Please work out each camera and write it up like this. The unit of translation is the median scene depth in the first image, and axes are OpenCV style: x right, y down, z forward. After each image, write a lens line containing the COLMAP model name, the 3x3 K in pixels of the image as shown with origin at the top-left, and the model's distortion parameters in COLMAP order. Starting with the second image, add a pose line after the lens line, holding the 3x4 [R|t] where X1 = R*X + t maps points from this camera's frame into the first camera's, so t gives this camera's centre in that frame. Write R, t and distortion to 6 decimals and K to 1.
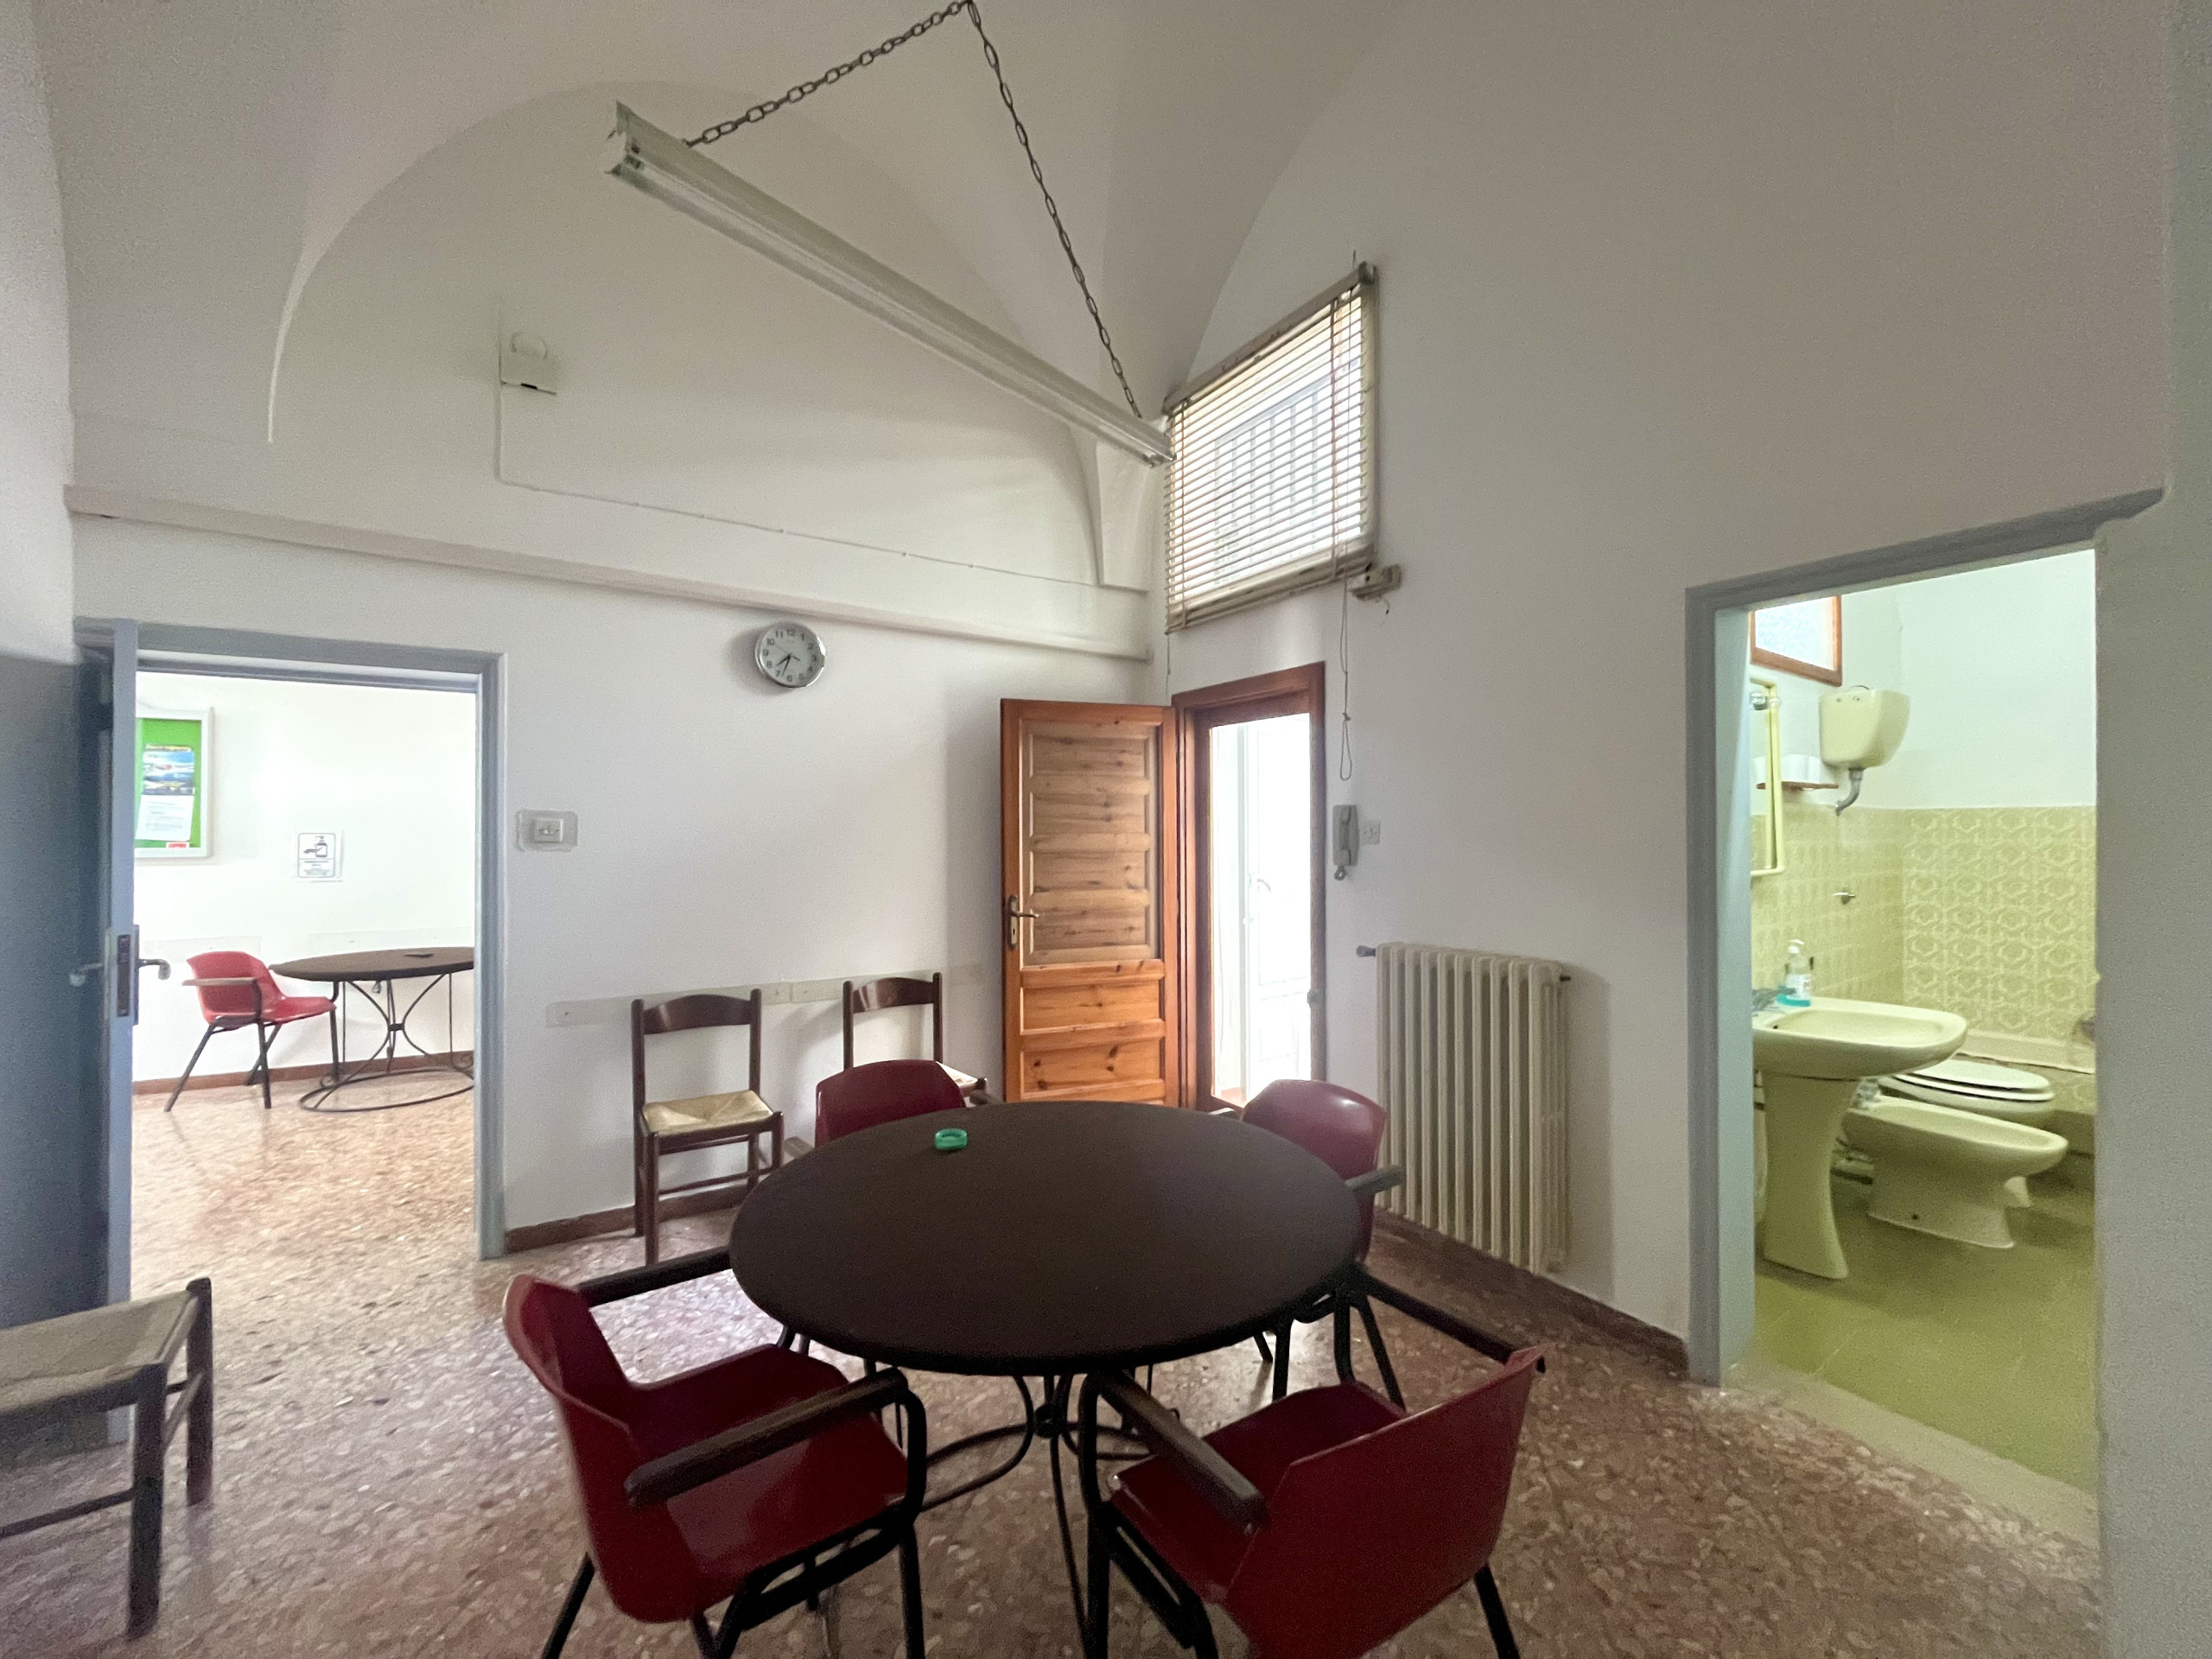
lens RADIAL K [[869.3, 0, 1105.2], [0, 869.3, 833.9], [0, 0, 1]] dist [-0.013214, 0.001410]
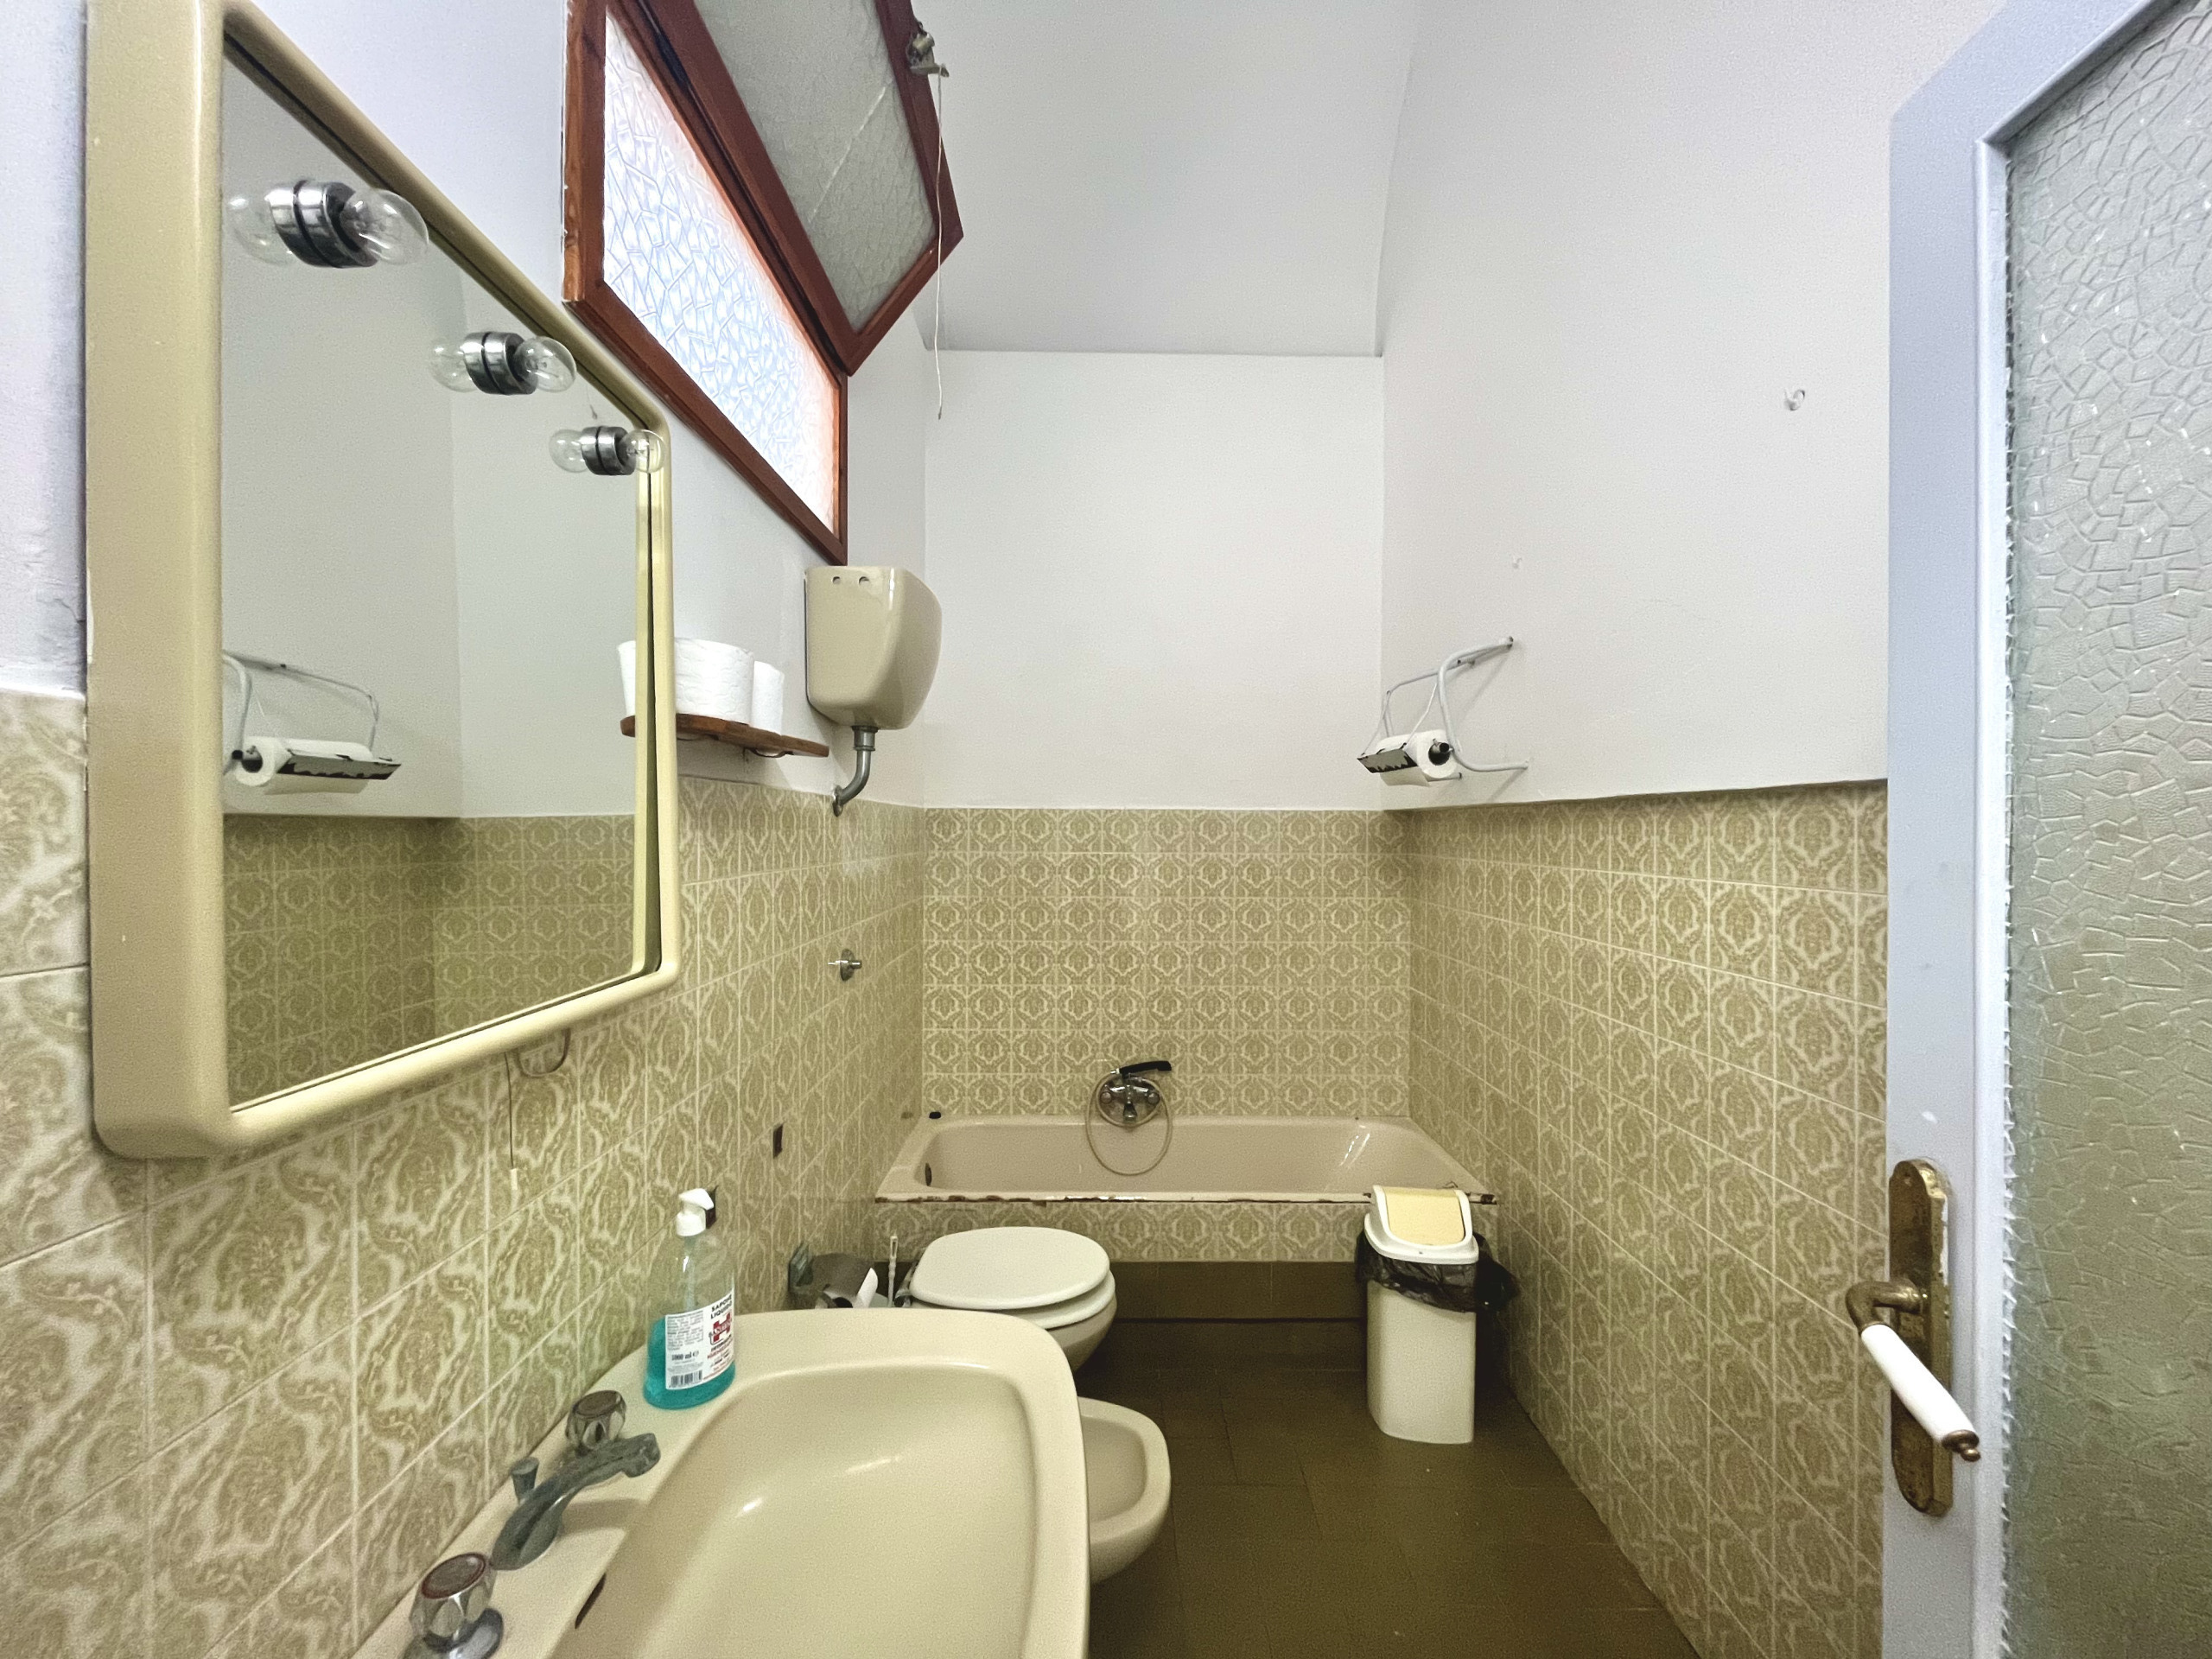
lens RADIAL K [[869.3, 0, 1099.1], [0, 869.3, 832.4], [0, 0, 1]] dist [-0.013214, 0.001410]
pose [[0.570455, 0.003999, 0.821319, 0.166764], [-0.010971, 0.999936, 0.002751, -0.004735], [-0.821256, -0.010580, 0.570462, 0.186133]]
